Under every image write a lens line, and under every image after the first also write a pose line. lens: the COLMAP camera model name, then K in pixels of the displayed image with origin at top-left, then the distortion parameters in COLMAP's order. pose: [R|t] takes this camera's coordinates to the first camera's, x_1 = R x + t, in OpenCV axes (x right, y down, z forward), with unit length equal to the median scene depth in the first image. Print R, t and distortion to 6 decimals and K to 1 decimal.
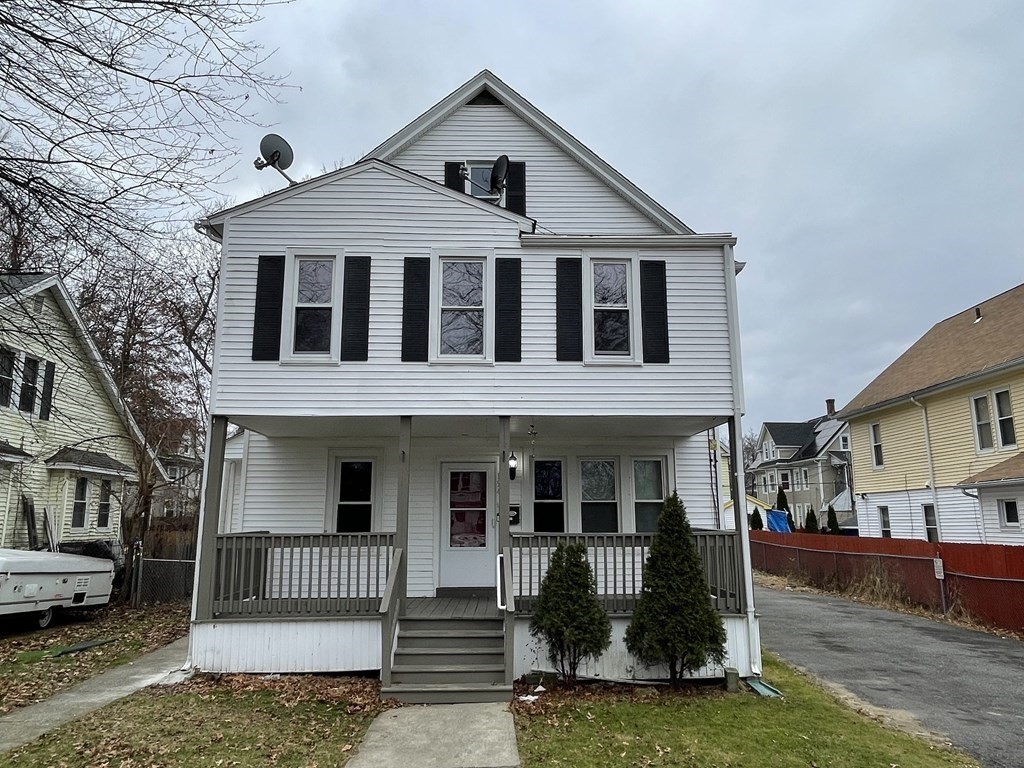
lens RADIAL K [[698.9, 0, 512.2], [0, 698.9, 378.7], [0, 0, 1]] dist [0.003664, -0.002685]
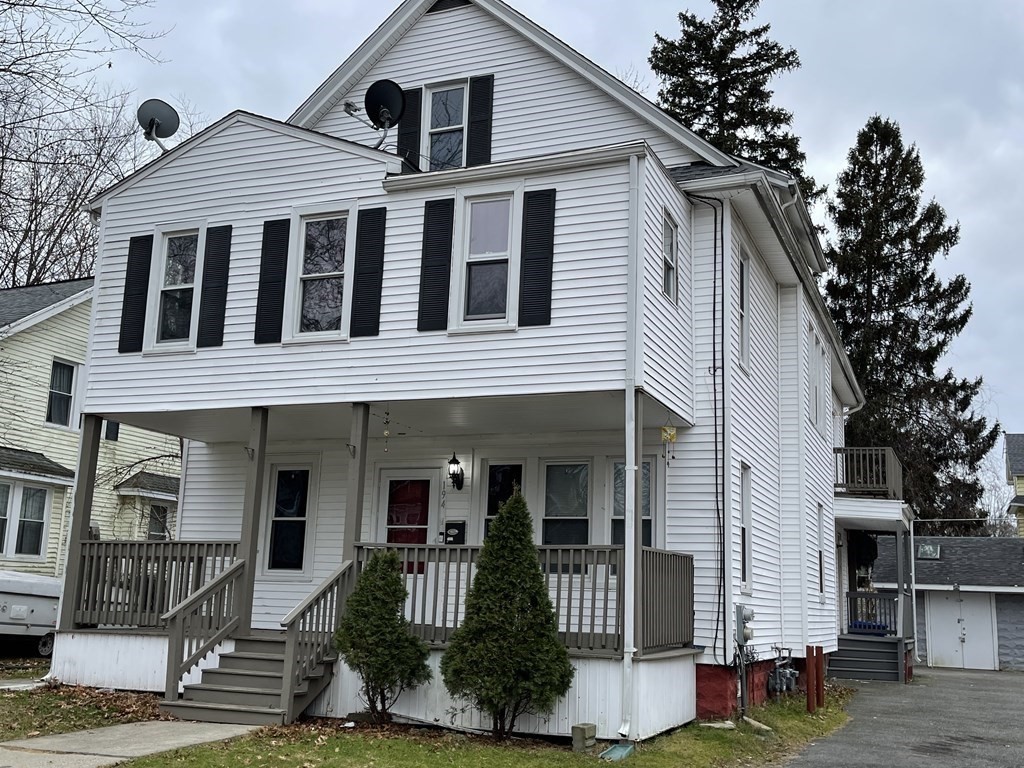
lens RADIAL K [[1066.4, 0, 518.2], [0, 1066.4, 388.9], [0, 0, 1]] dist [0.026473, -0.025205]
pose [[0.913907, -0.045375, -0.403381, 0.641435], [0.045145, 0.998930, -0.010084, 0.056143], [0.403406, -0.008995, 0.914977, -0.065216]]
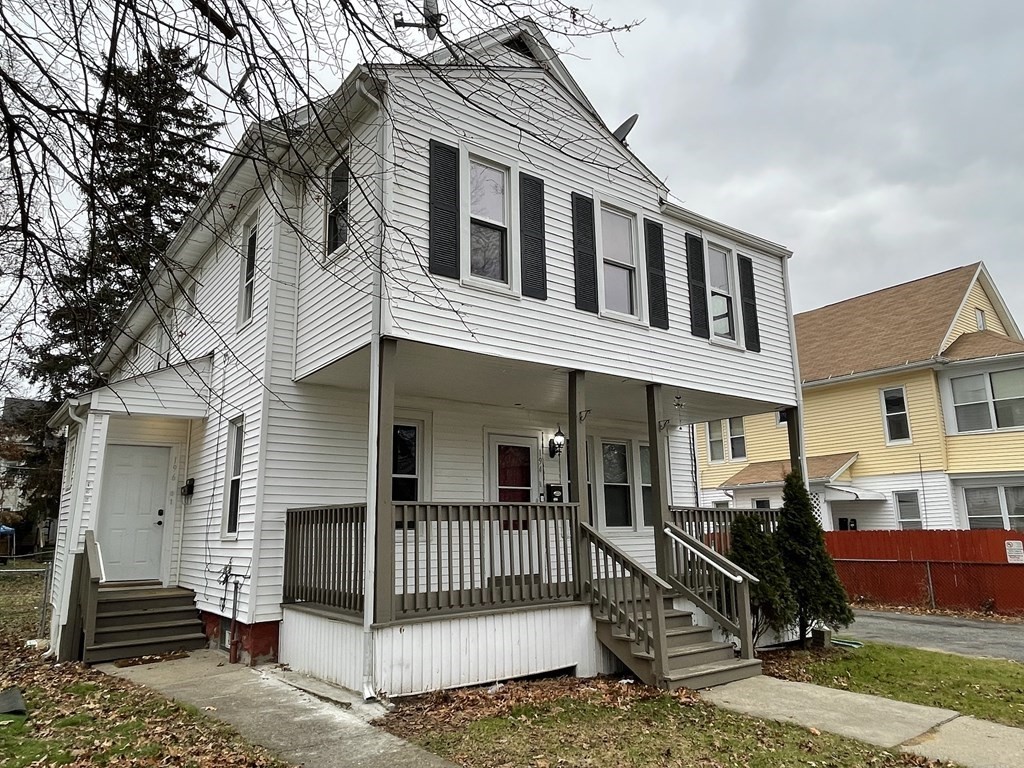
lens RADIAL K [[698.9, 0, 512.2], [0, 698.9, 378.7], [0, 0, 1]] dist [0.003664, -0.002685]
pose [[0.818656, 0.115687, 0.562511, -0.681396], [-0.103778, 0.993175, -0.053224, 0.113022], [-0.564829, -0.014804, 0.825075, 0.316711]]
